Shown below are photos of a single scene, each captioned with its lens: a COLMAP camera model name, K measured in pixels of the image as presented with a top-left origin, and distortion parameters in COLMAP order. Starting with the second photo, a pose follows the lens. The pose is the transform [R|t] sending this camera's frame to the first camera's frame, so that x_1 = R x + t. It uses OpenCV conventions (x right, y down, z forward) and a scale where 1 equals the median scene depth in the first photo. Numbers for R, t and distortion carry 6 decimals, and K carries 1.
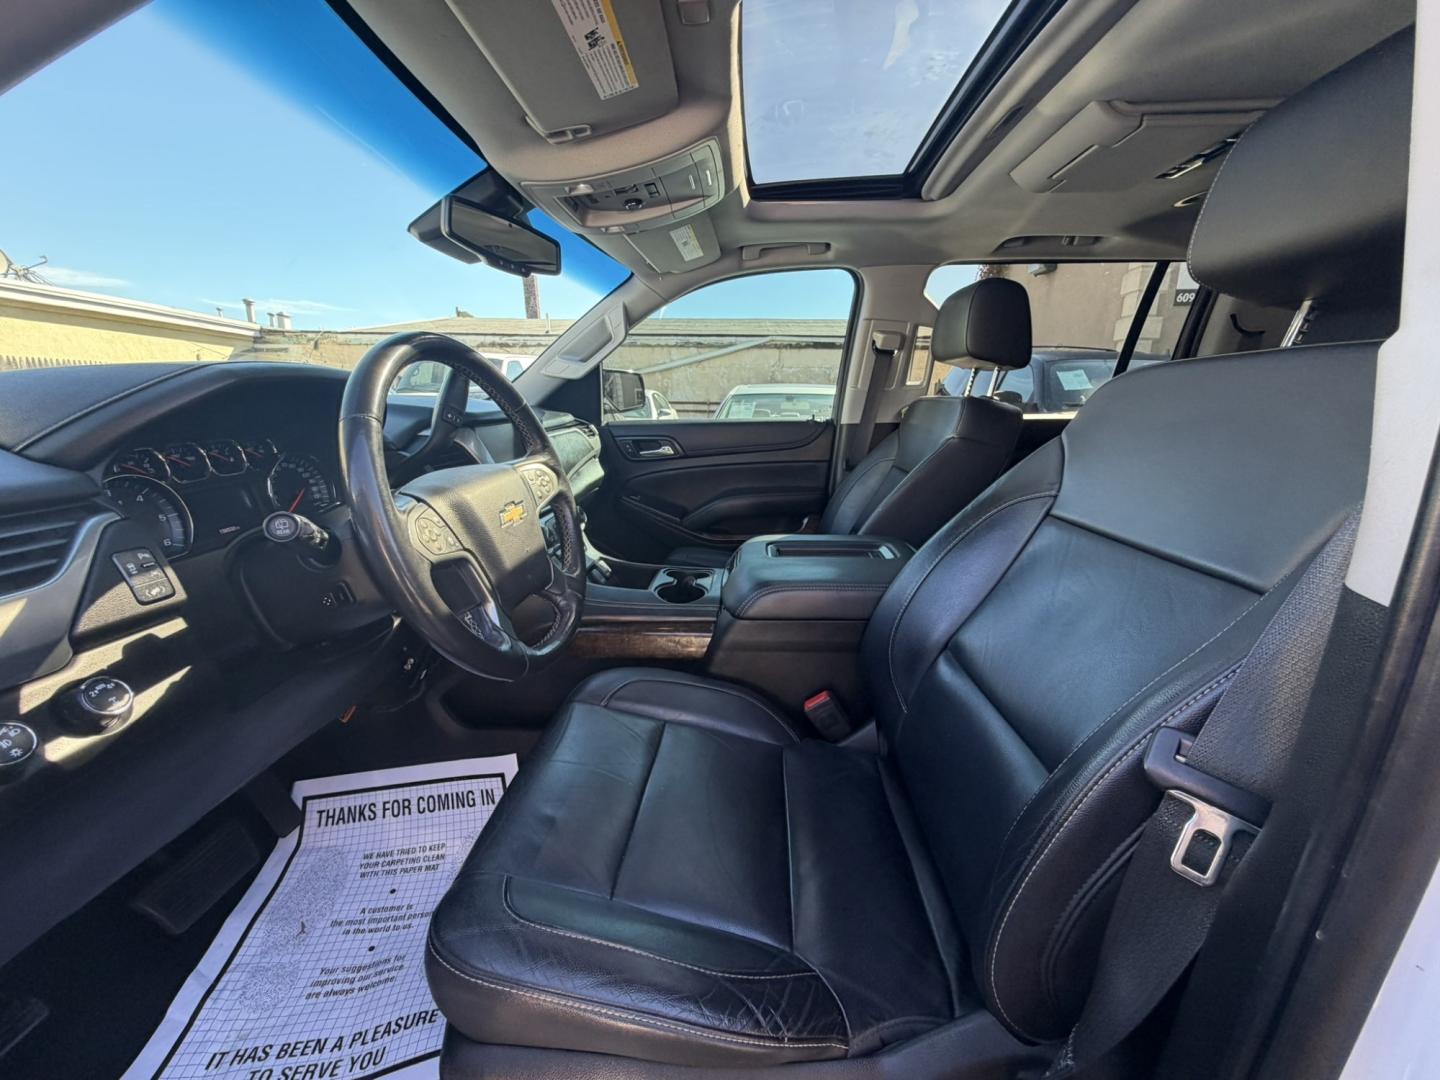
lens RADIAL K [[574.4, 0, 721.6], [0, 574.4, 537.9], [0, 0, 1]] dist [0.001342, -0.000298]
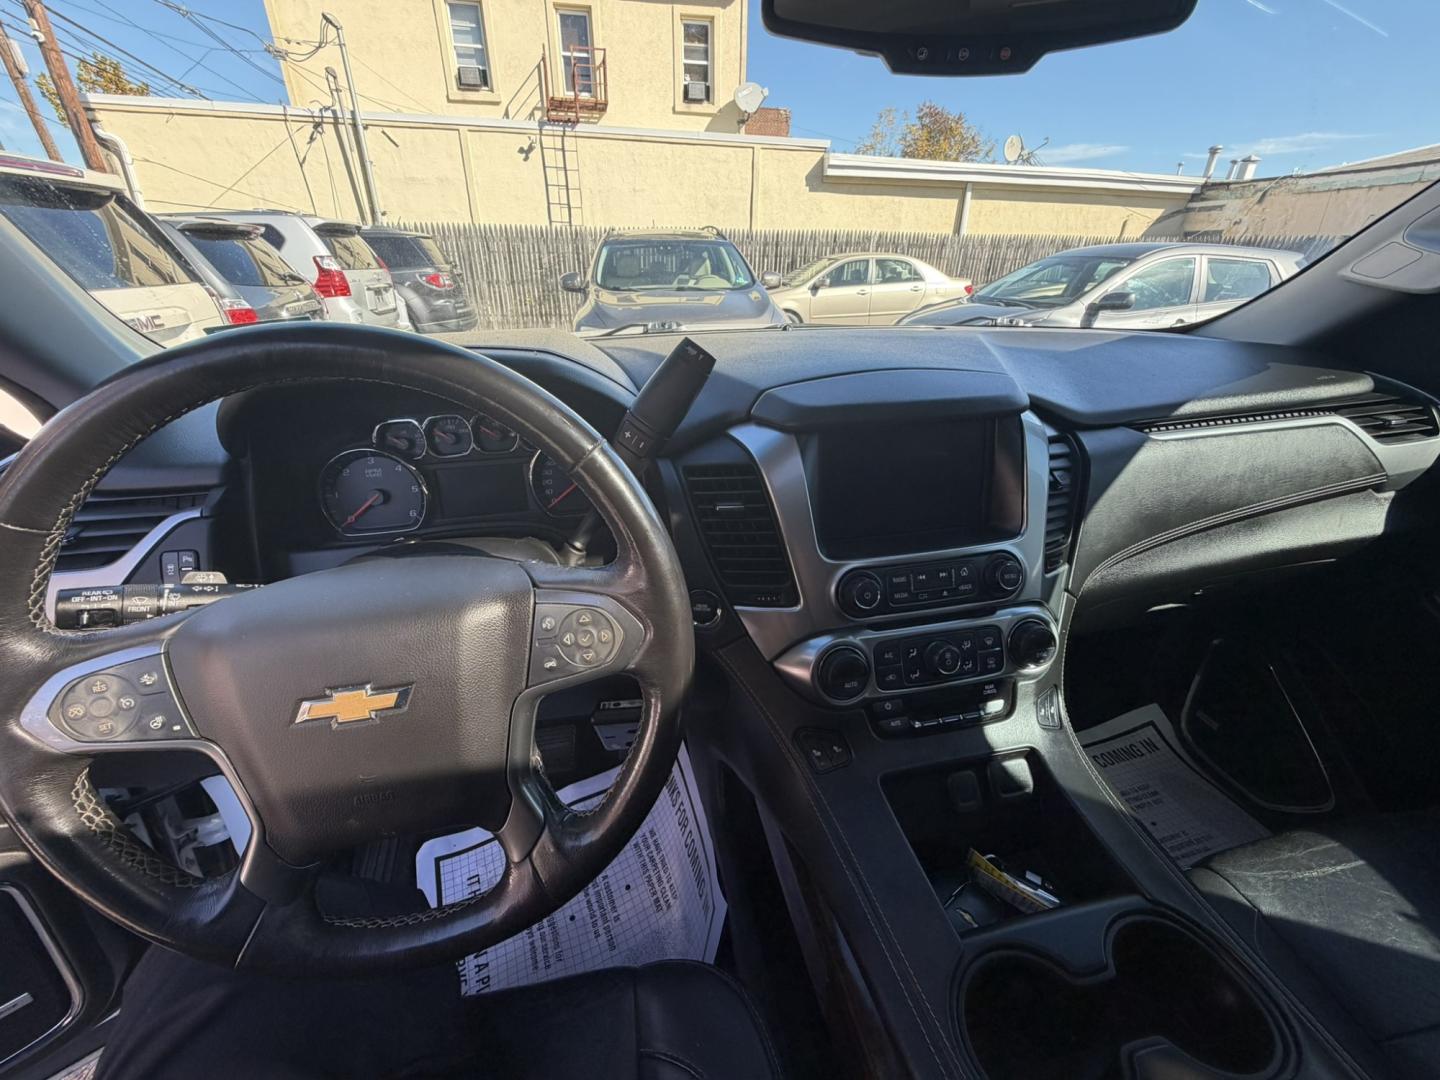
lens RADIAL K [[574.5, 0, 720.0], [0, 574.5, 540.0], [0, 0, 1]] dist [0.002256, 0.000054]
pose [[0.269226, 0.413618, -0.869734, 0.034371], [-0.222904, 0.905319, 0.361541, -0.157502], [0.936927, 0.096531, 0.335932, 0.419070]]
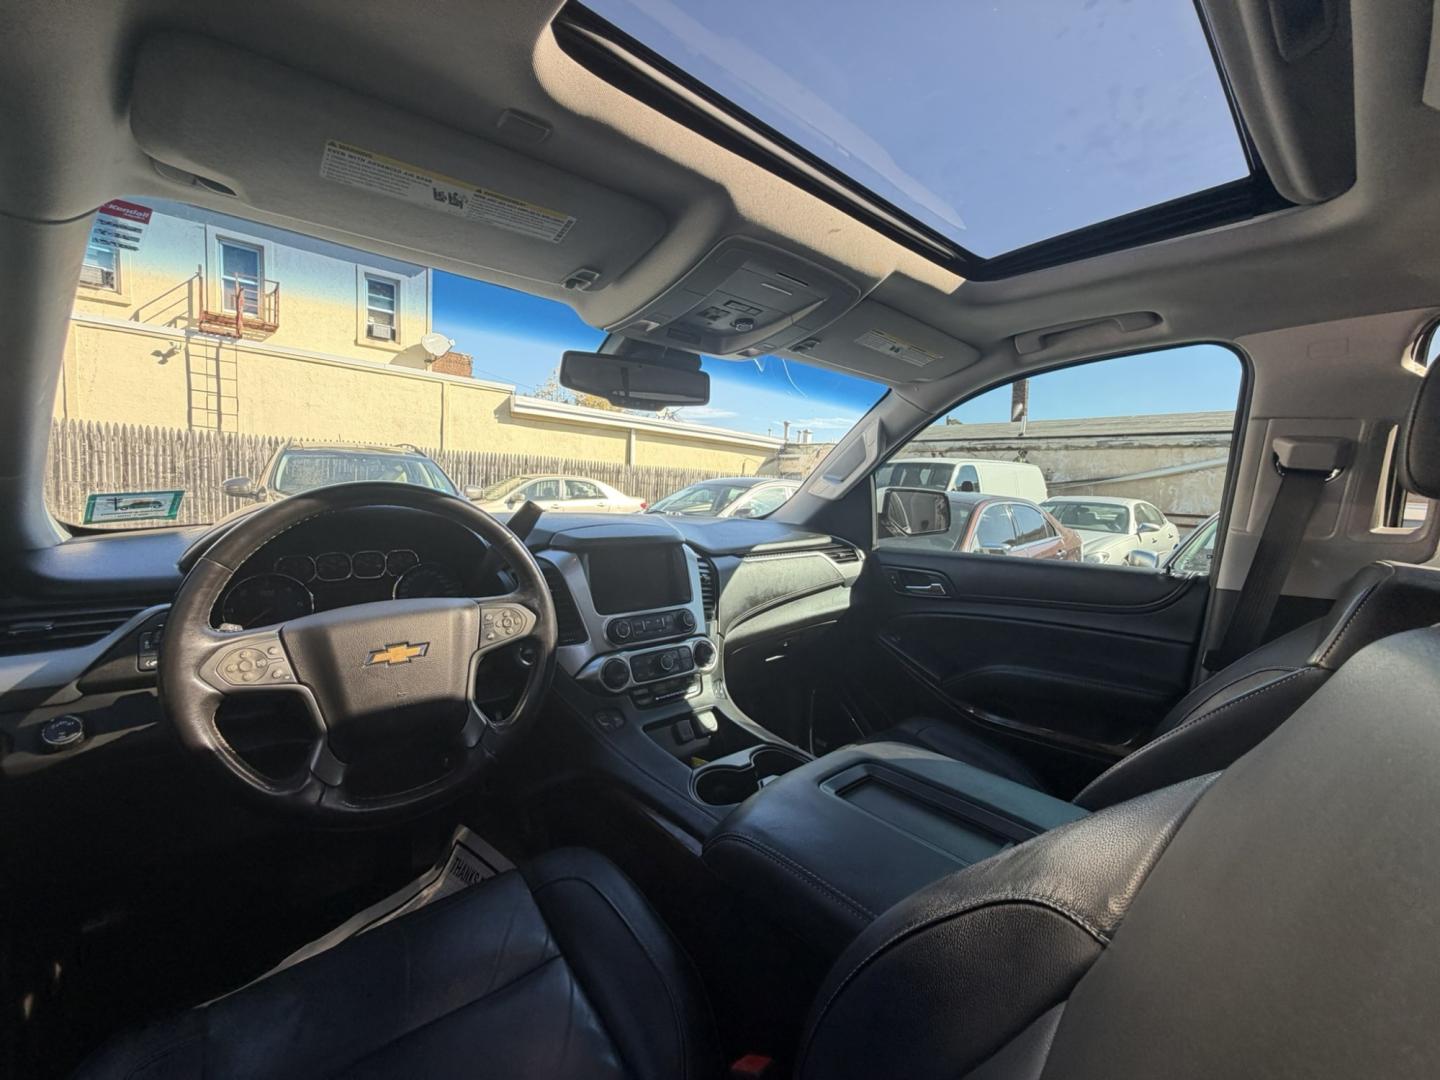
lens RADIAL K [[574.4, 0, 721.6], [0, 574.4, 537.9], [0, 0, 1]] dist [0.001342, -0.000298]
pose [[0.706200, 0.081775, -0.703274, 0.270876], [-0.200433, 0.975765, -0.087807, -0.099731], [0.679050, 0.202969, 0.705475, 0.238821]]
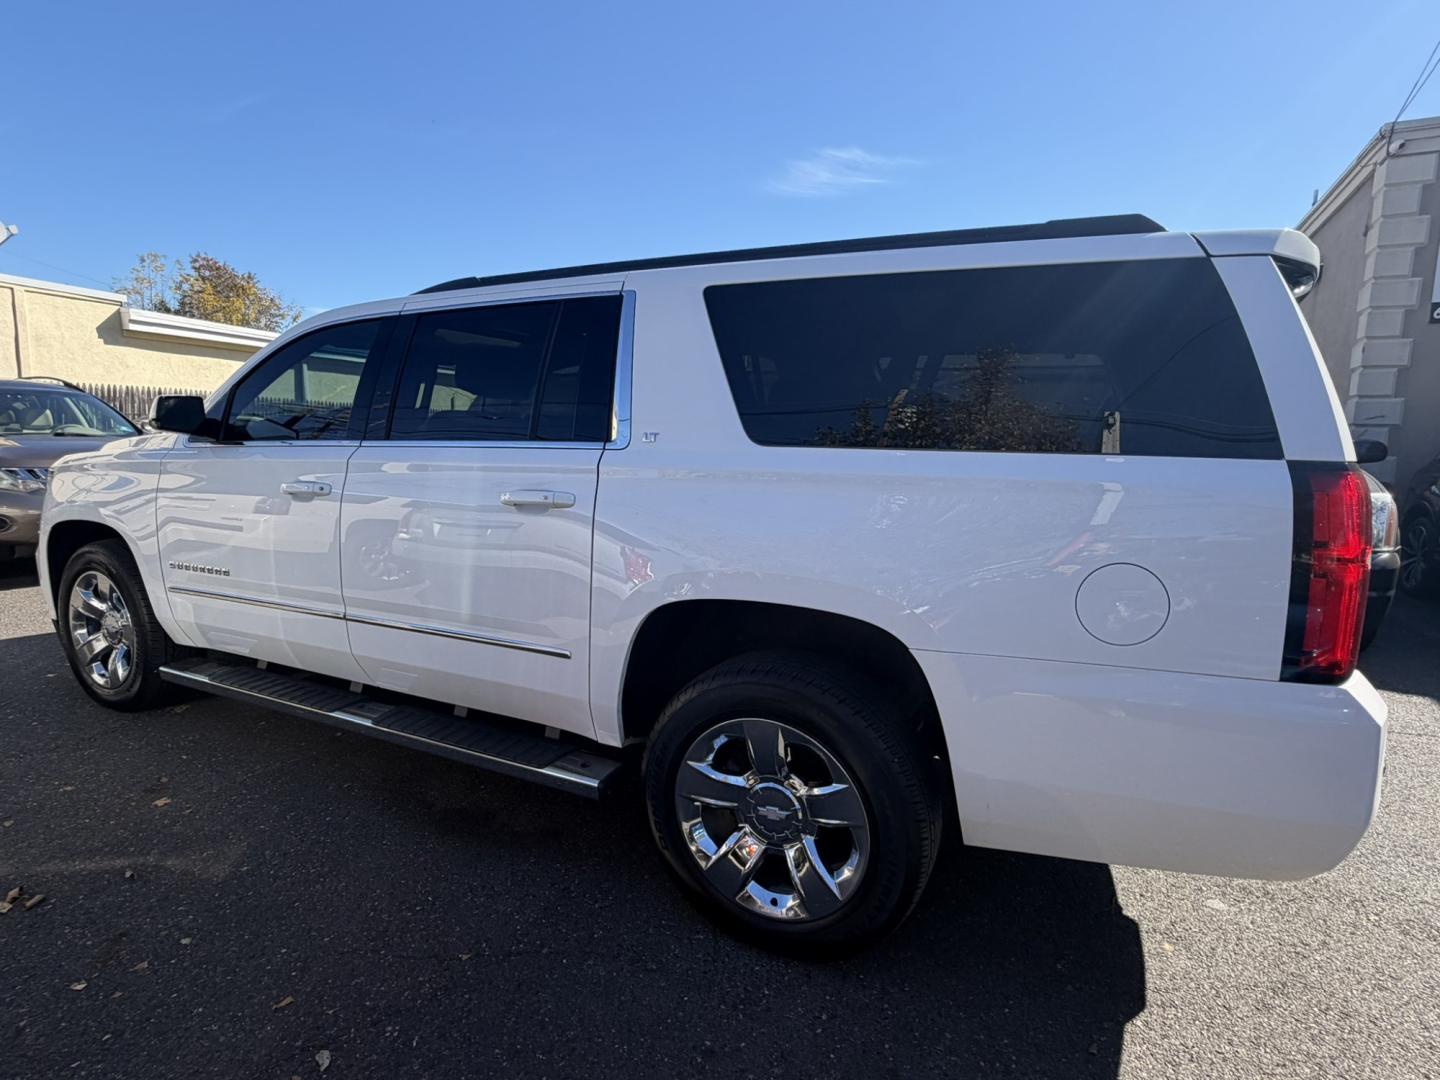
lens RADIAL K [[742.7, 0, 720.0], [0, 742.7, 540.0], [0, 0, 1]] dist [0.002024, 0.000332]
pose [[0.917954, 0.066381, -0.391094, 1.452335], [-0.108483, 0.990325, -0.086536, 0.272236], [0.381566, 0.121863, 0.916273, -0.994983]]
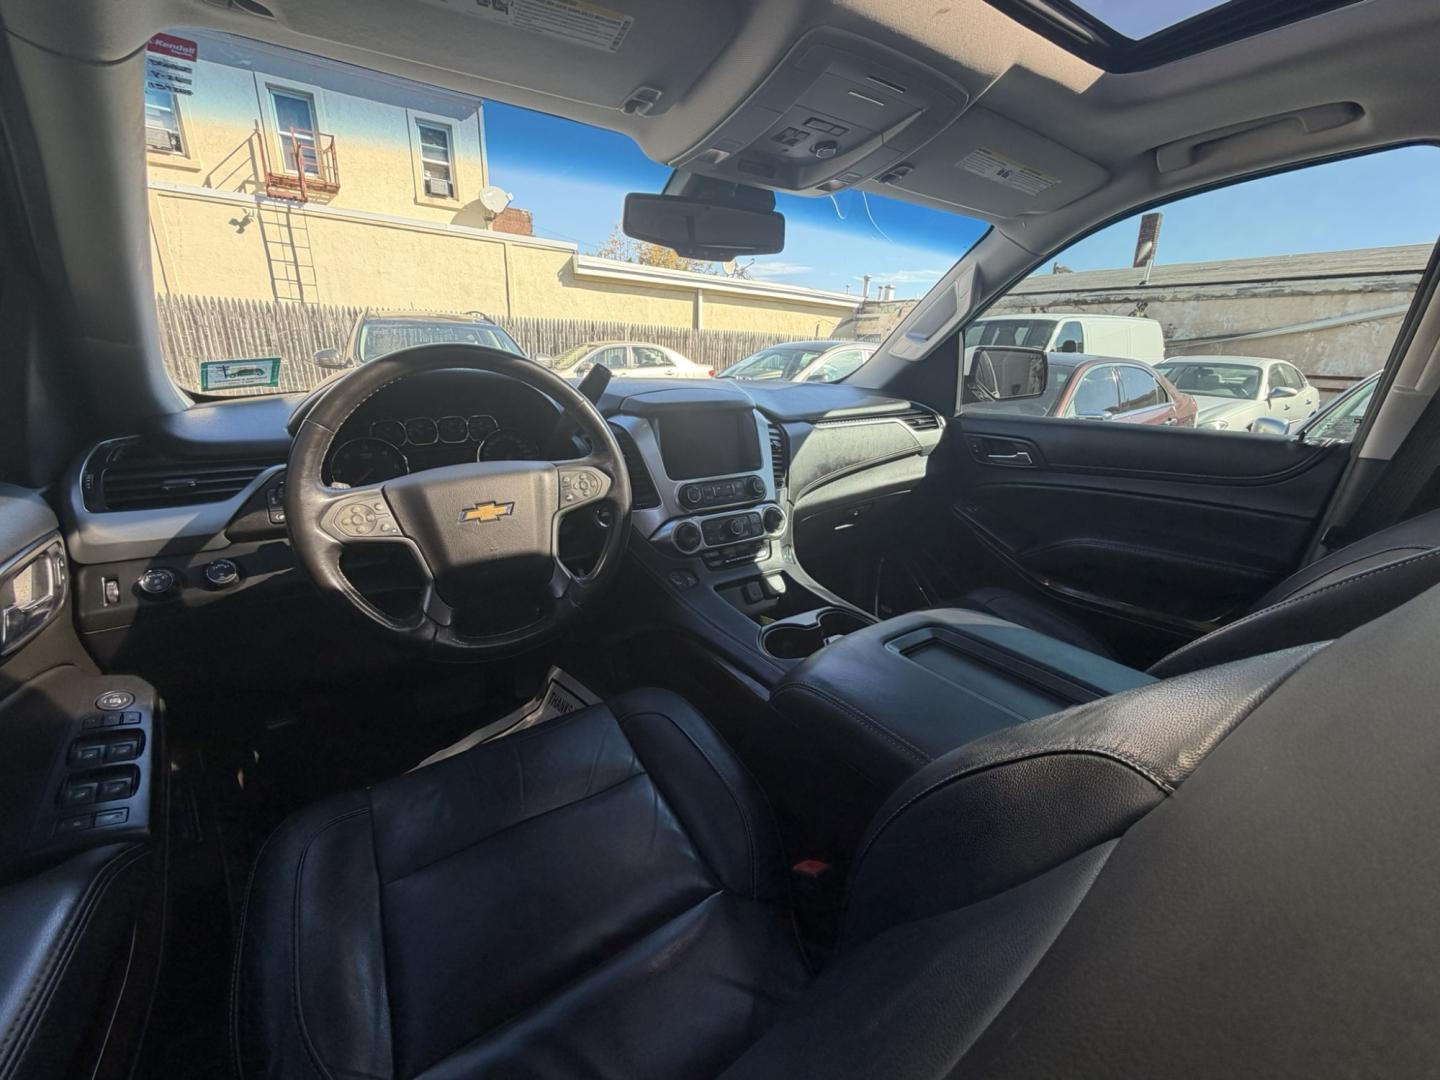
lens RADIAL K [[574.4, 0, 721.6], [0, 574.4, 537.9], [0, 0, 1]] dist [0.001342, -0.000298]
pose [[0.618226, 0.249935, -0.745204, 0.268289], [-0.205019, 0.966553, 0.154088, -0.094364], [0.758791, 0.057520, 0.648790, 0.240505]]
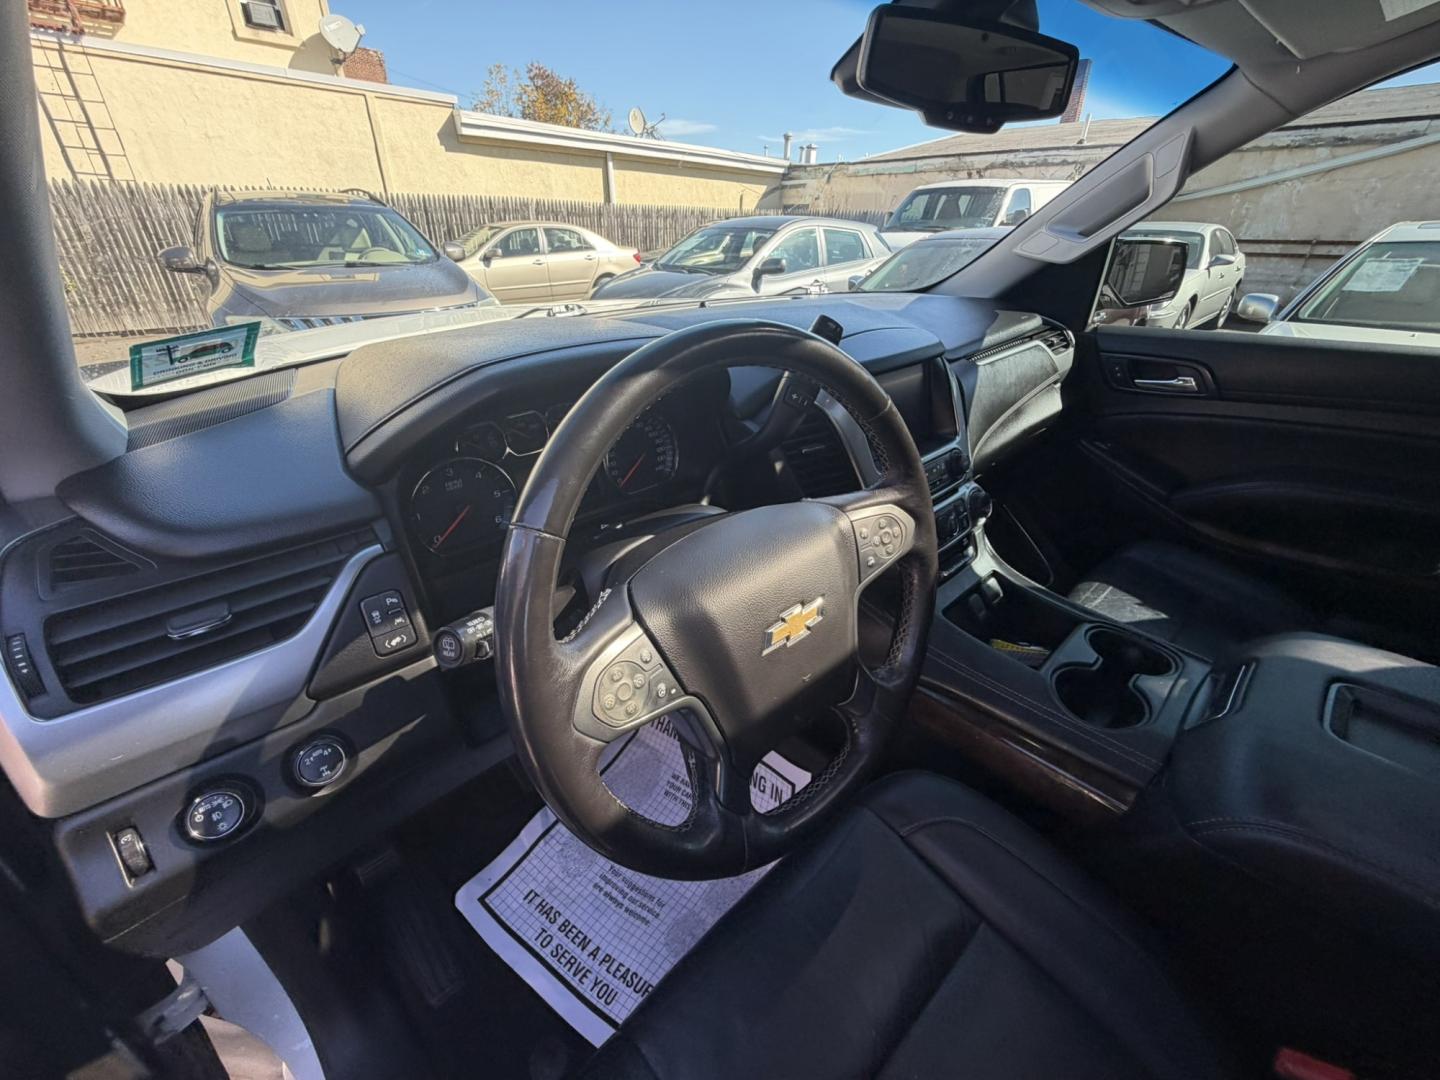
lens RADIAL K [[577.6, 0, 716.3], [0, 577.6, 539.6], [0, 0, 1]] dist [0.000485, 0.000072]
pose [[0.721700, 0.322457, -0.612512, -0.025704], [-0.157991, 0.938247, 0.307785, -0.115755], [0.673935, -0.125357, 0.728078, 0.186387]]
